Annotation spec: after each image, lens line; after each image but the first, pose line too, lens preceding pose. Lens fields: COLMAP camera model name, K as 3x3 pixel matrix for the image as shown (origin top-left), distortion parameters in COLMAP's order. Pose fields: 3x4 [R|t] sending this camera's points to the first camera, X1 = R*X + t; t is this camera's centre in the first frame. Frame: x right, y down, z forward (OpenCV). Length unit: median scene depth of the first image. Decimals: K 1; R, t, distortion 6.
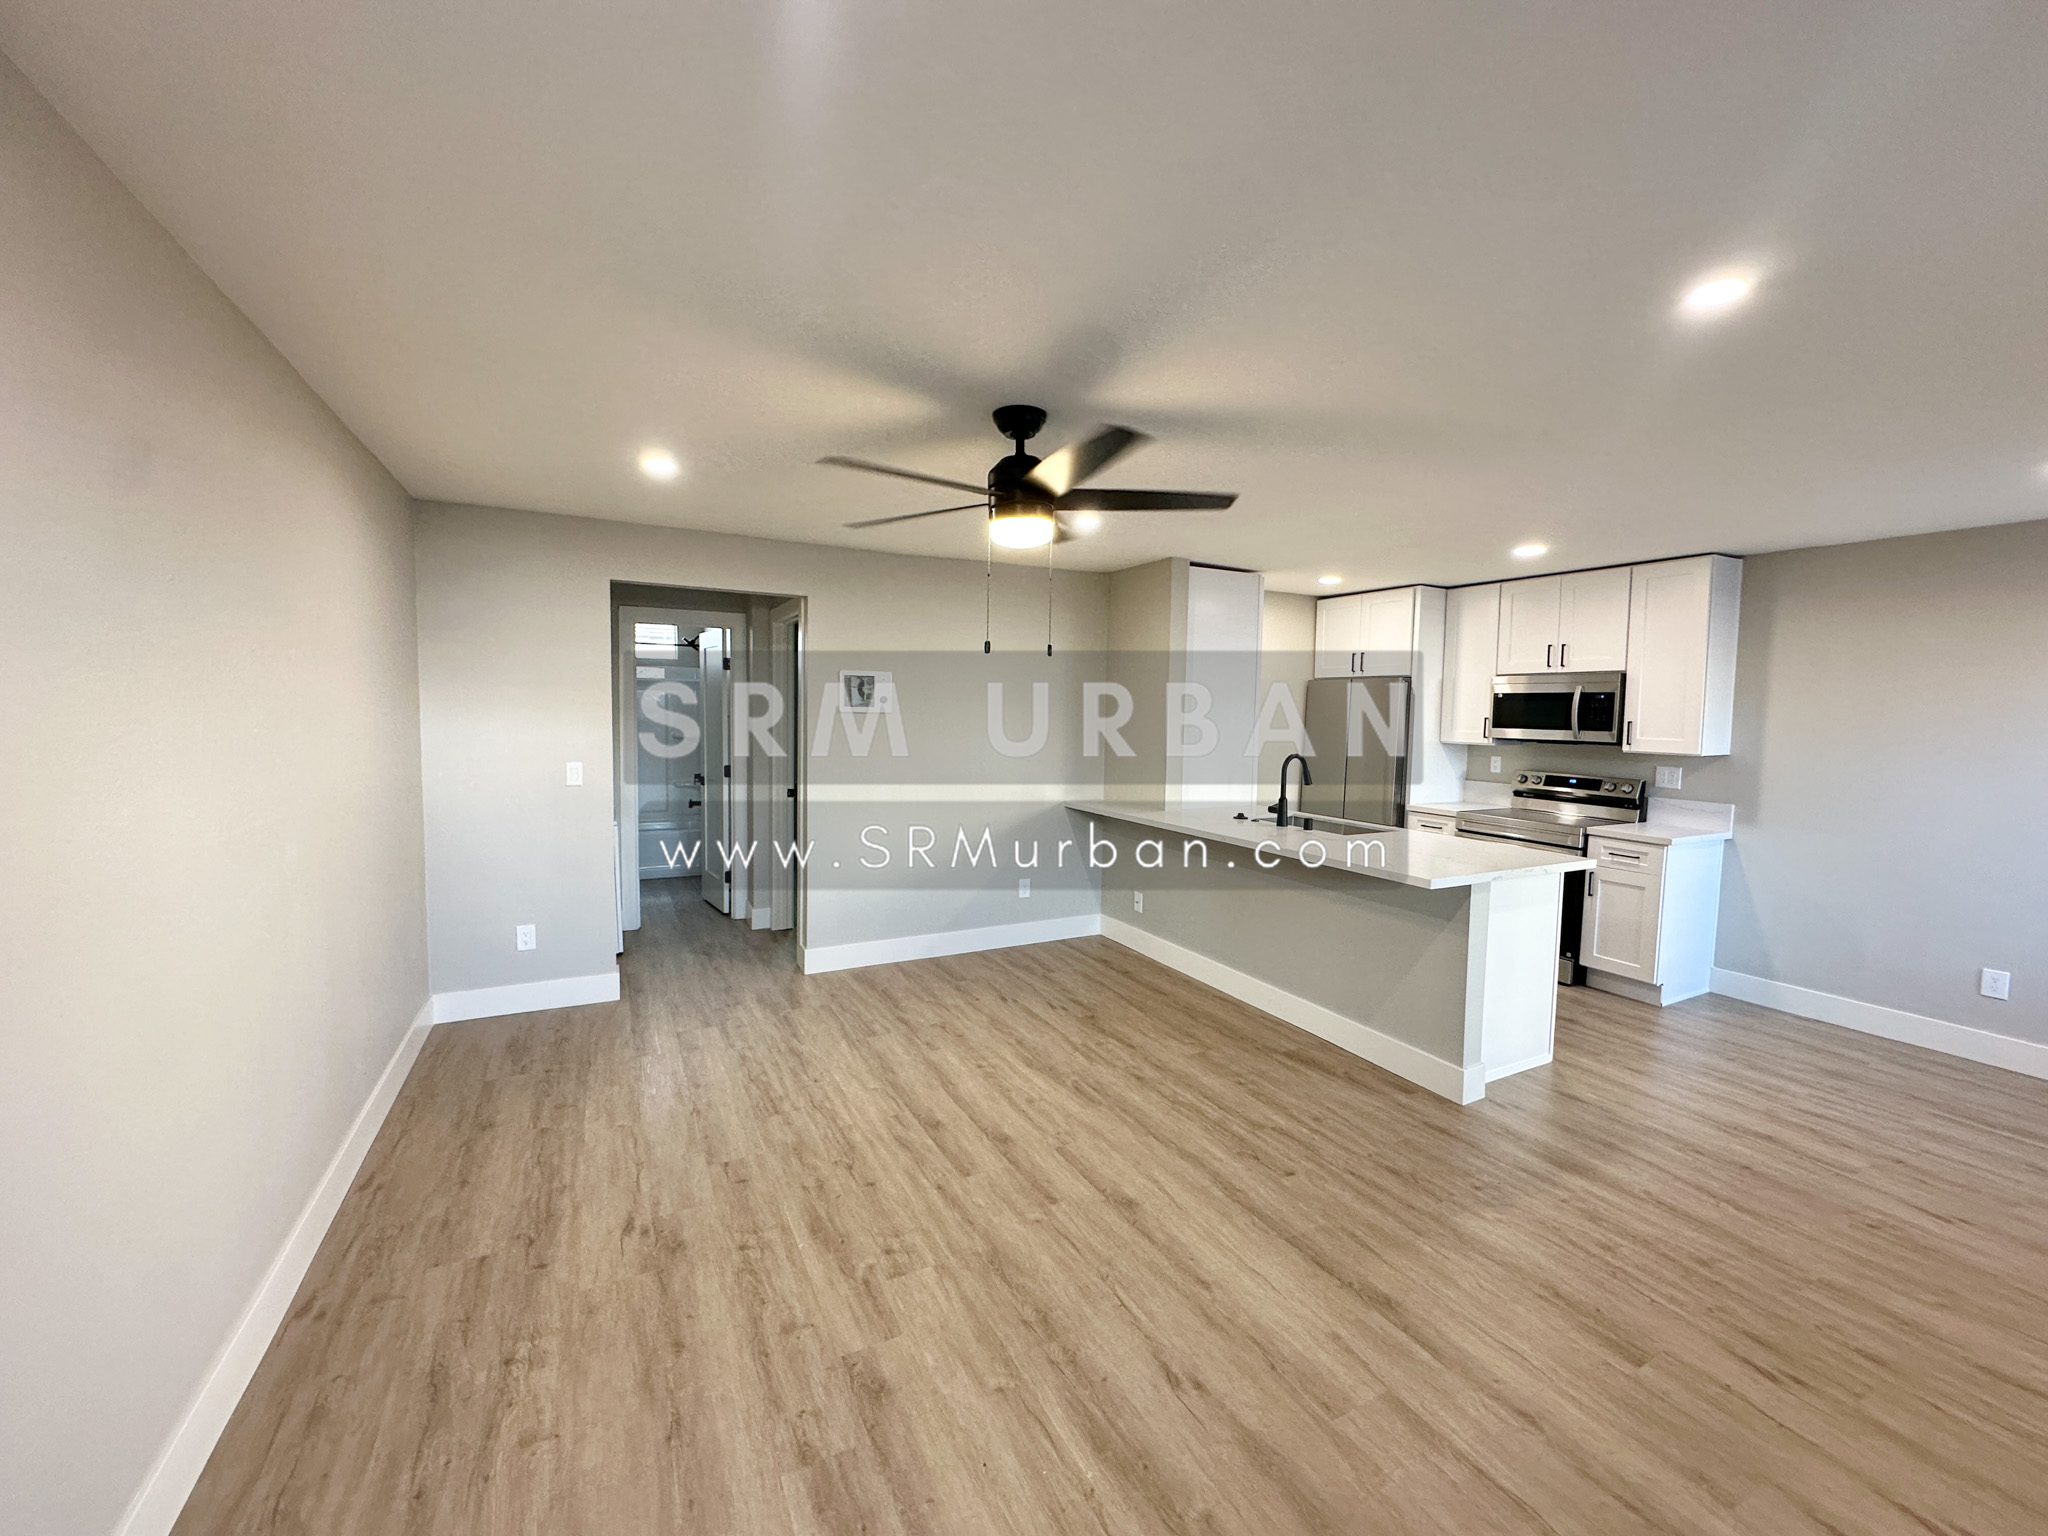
lens RADIAL K [[813.7, 0, 1025.7], [0, 813.7, 764.9], [0, 0, 1]] dist [-0.003776, 0.001331]
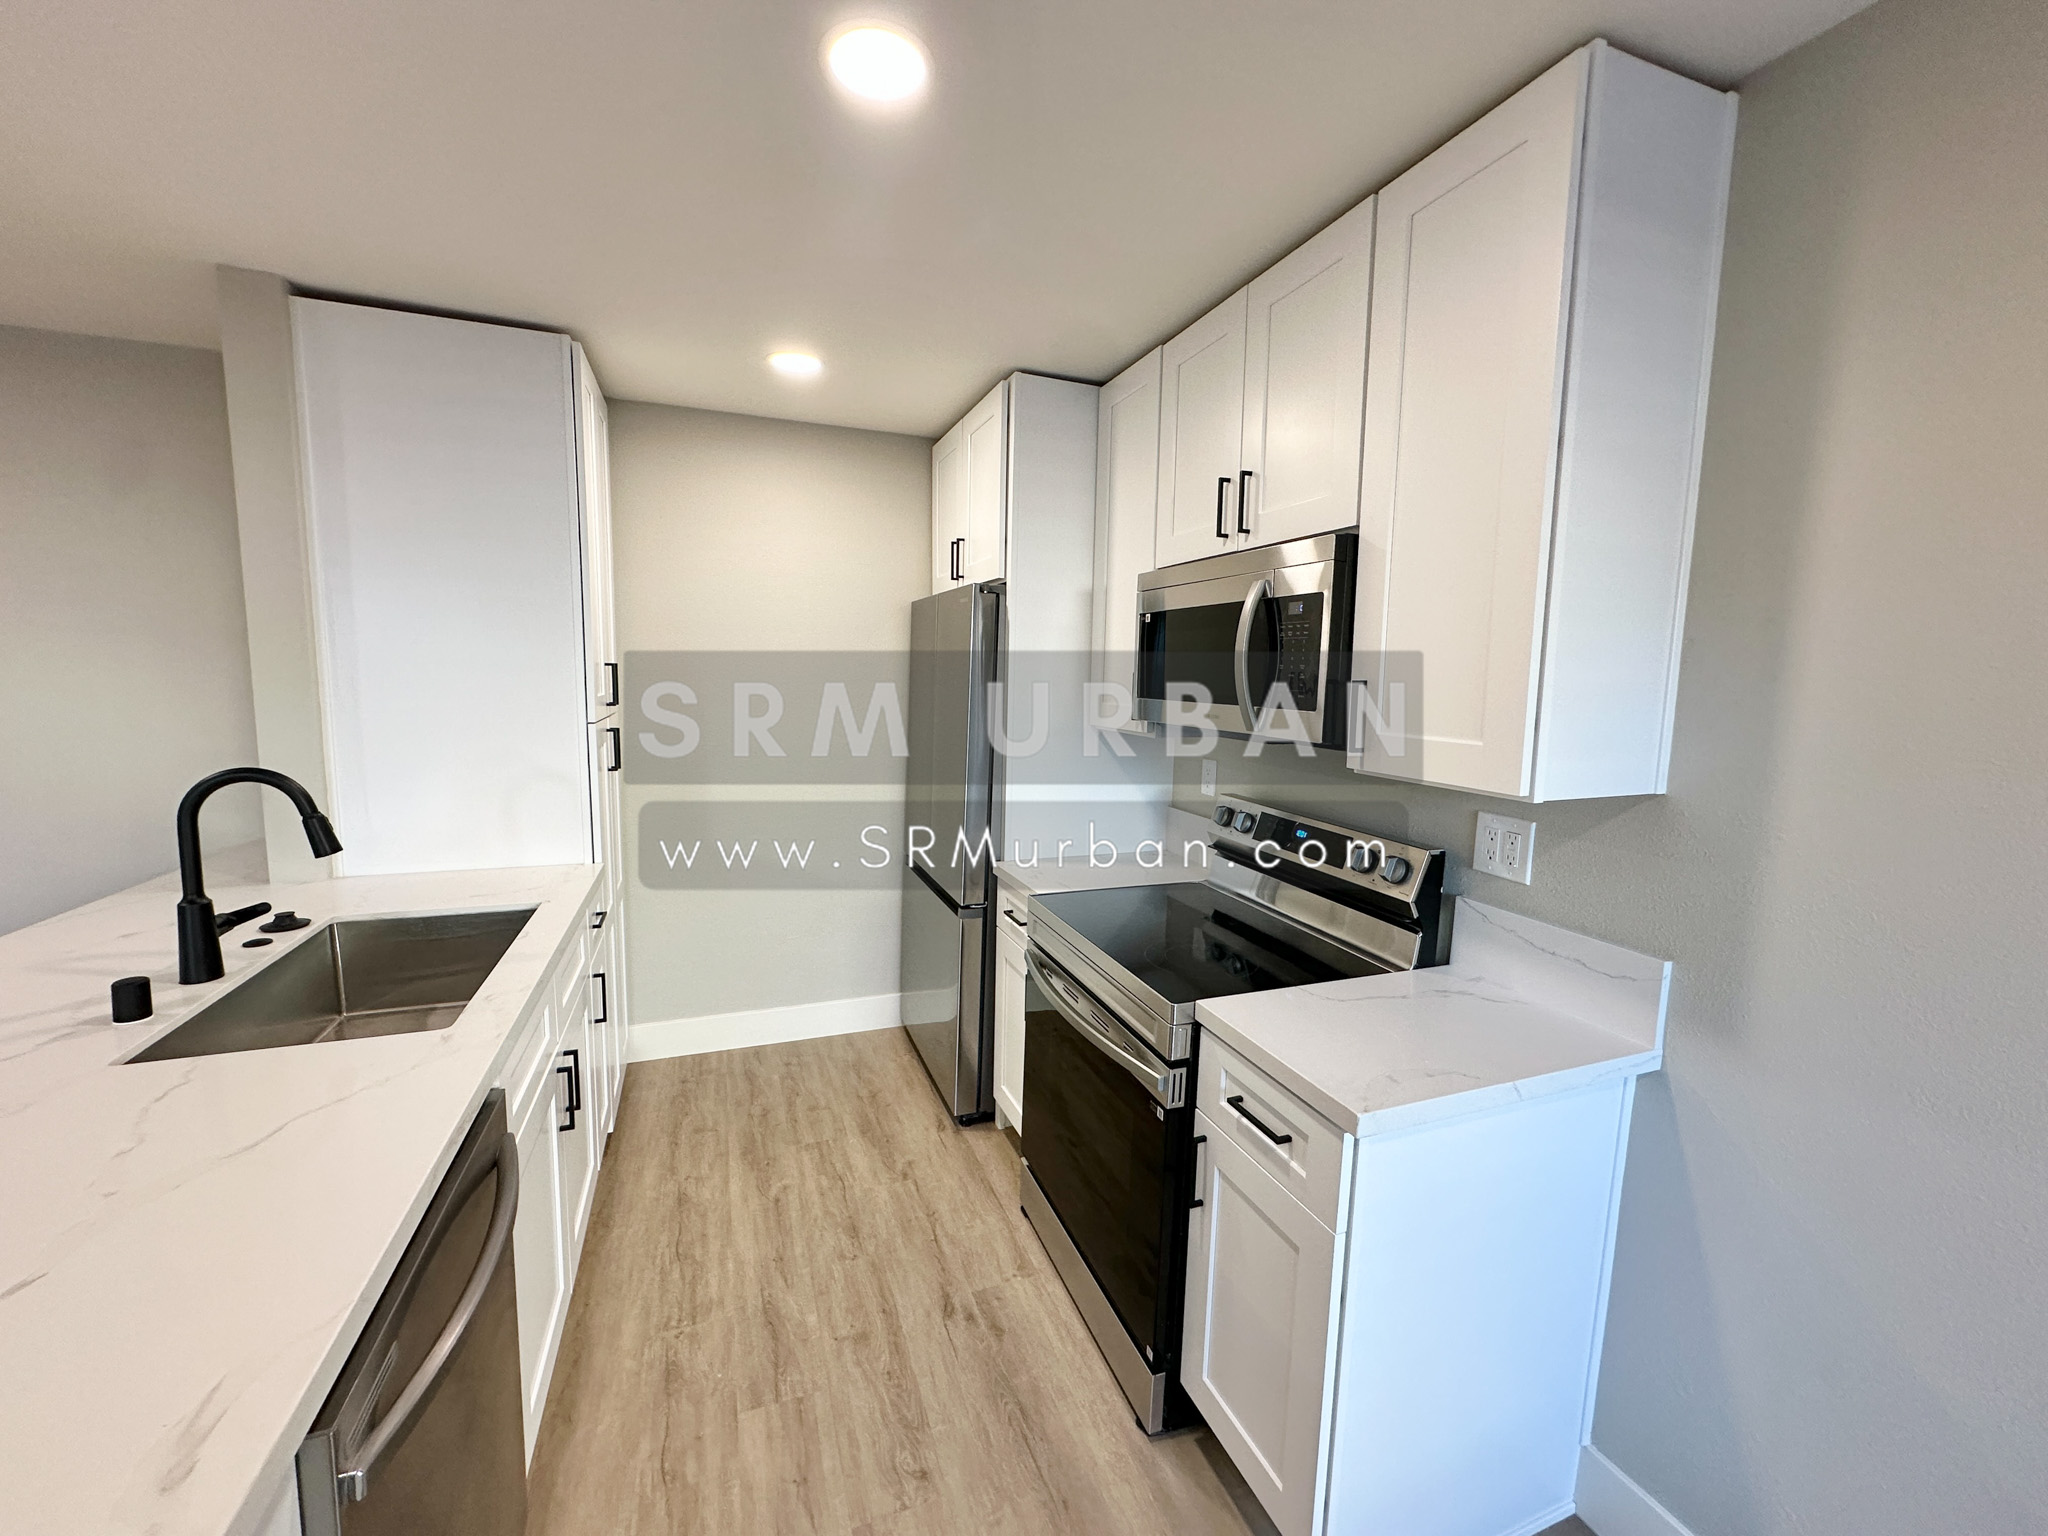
lens RADIAL K [[813.7, 0, 1023.6], [0, 813.7, 763.4], [0, 0, 1]] dist [-0.003776, 0.001331]
pose [[0.992724, 0.017636, -0.119115, 0.704664], [-0.012509, 0.998969, 0.043651, -0.035655], [0.119762, -0.041843, 0.991920, 0.713314]]
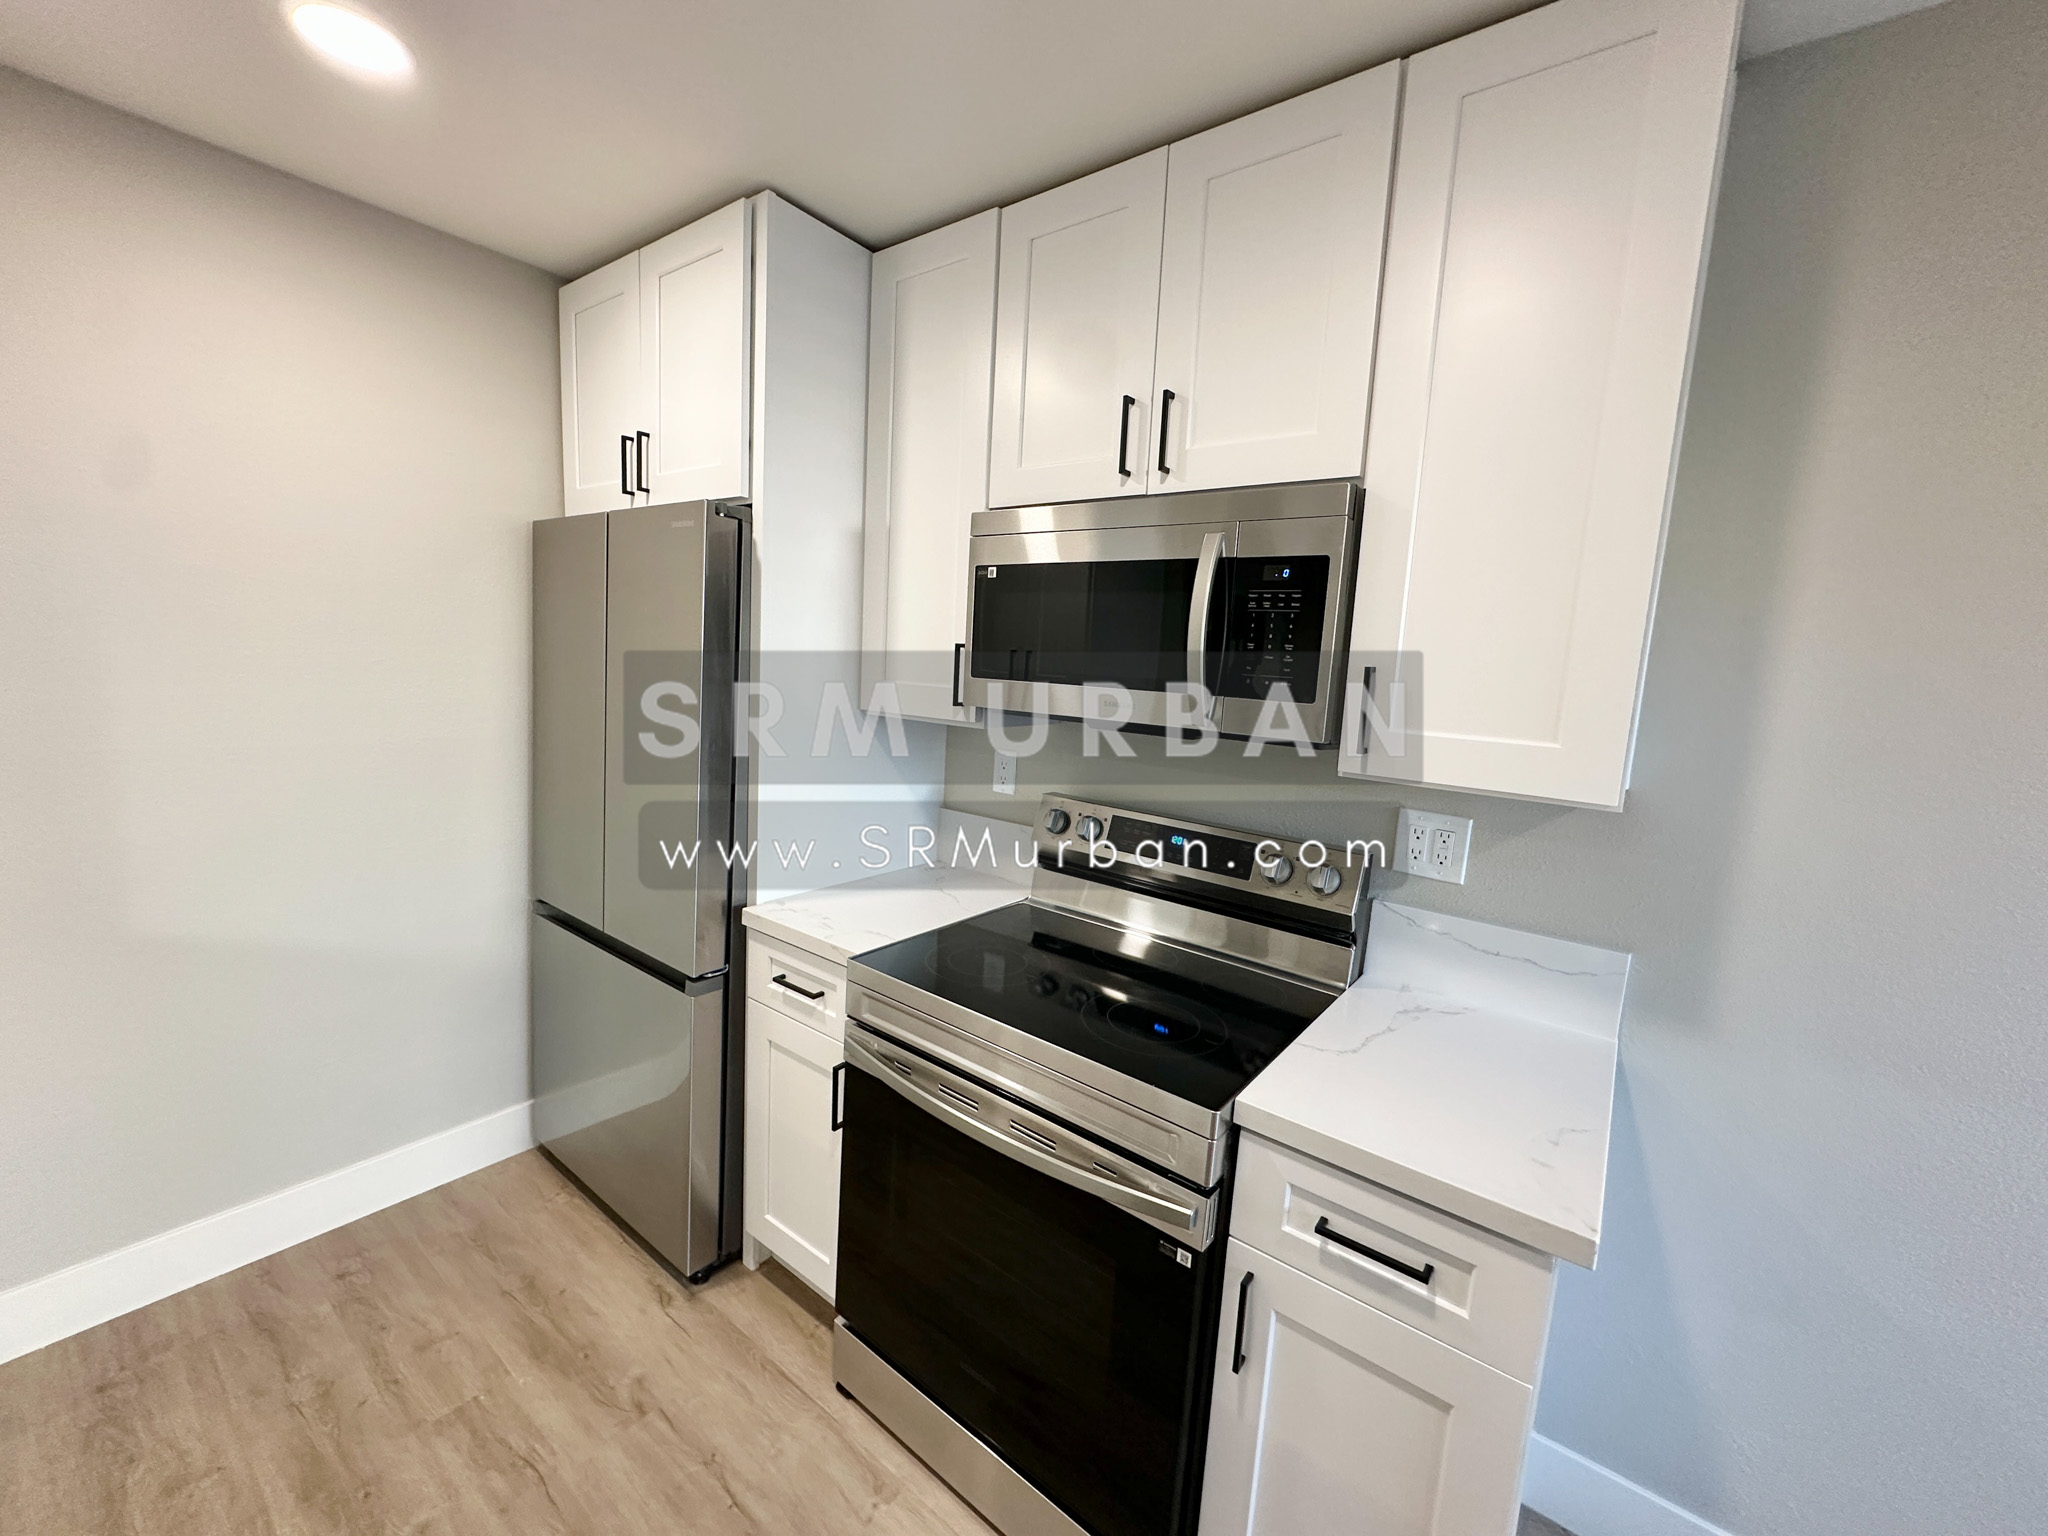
lens RADIAL K [[813.7, 0, 1024.3], [0, 813.7, 764.1], [0, 0, 1]] dist [-0.003776, 0.001331]
pose [[0.908168, -0.021889, 0.418033, 0.570038], [-0.010800, 0.997074, 0.075673, -0.044126], [-0.418467, -0.073238, 0.905275, 0.869250]]
